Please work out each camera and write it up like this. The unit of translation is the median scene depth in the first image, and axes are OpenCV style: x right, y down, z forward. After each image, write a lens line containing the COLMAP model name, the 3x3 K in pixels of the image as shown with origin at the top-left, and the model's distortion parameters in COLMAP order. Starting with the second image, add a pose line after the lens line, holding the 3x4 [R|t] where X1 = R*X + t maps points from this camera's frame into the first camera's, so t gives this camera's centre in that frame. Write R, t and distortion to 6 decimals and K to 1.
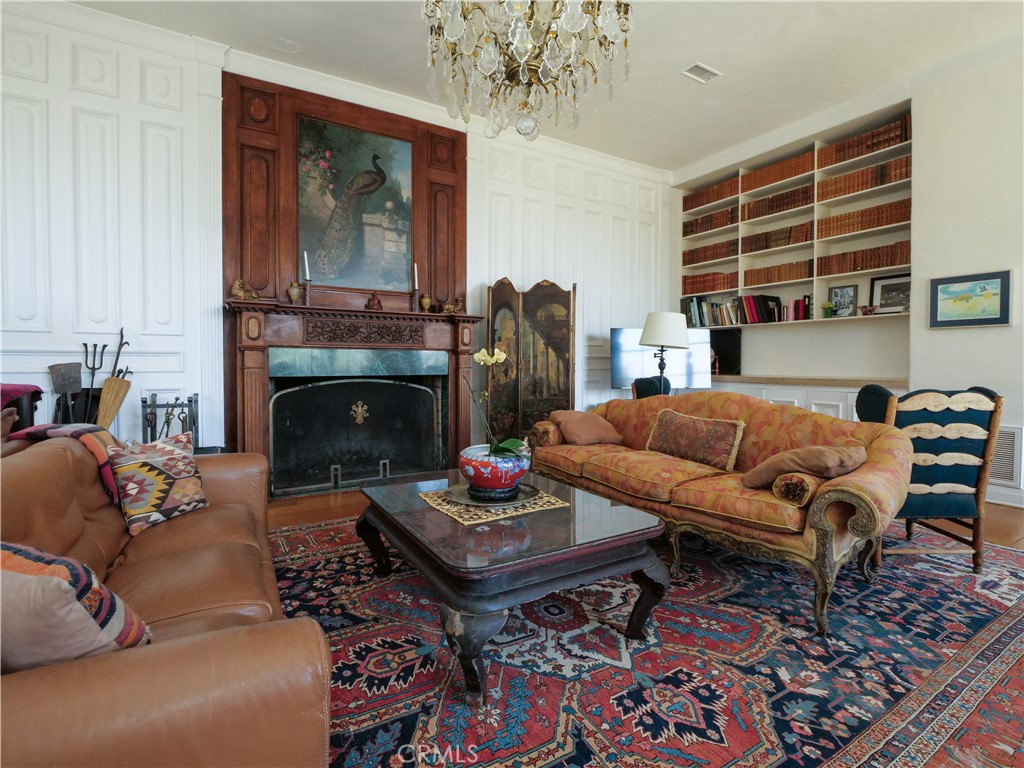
lens RADIAL K [[505.5, 0, 509.1], [0, 505.5, 367.0], [0, 0, 1]] dist [-0.013426, -0.000921]
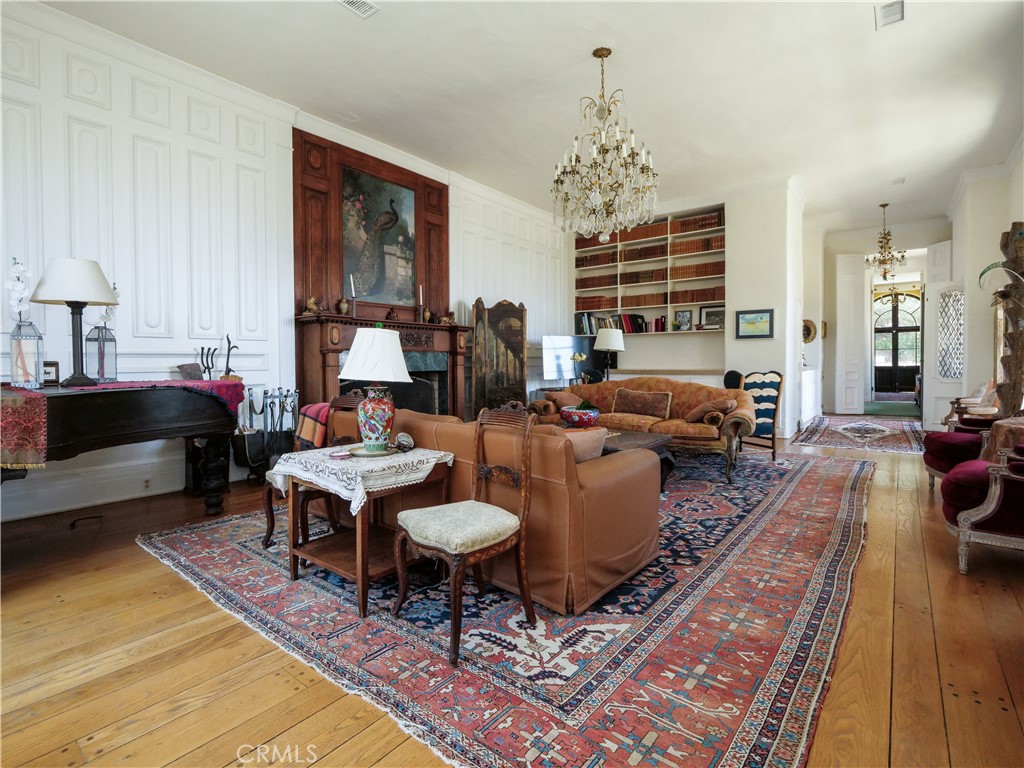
lens RADIAL K [[505.5, 0, 509.1], [0, 505.5, 367.0], [0, 0, 1]] dist [-0.013426, -0.000921]
pose [[0.934578, -0.010486, 0.355605, -0.475549], [0.009664, 0.999945, 0.004087, 0.002698], [-0.355628, -0.000384, 0.934628, -0.323423]]
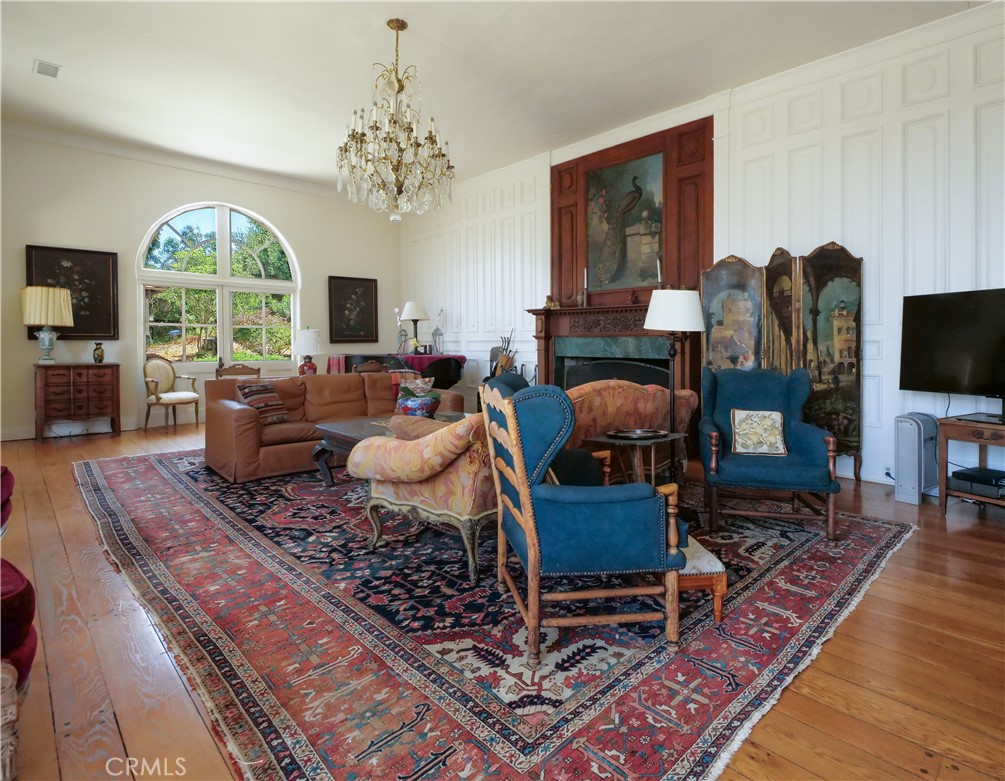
lens RADIAL K [[504.9, 0, 521.5], [0, 504.9, 344.5], [0, 0, 1]] dist [-0.003454, -0.000672]
pose [[0.255077, 0.002220, -0.966918, 0.903687], [-0.010522, 0.999945, -0.000480, -0.011673], [0.966864, 0.010296, 0.255086, 0.454133]]
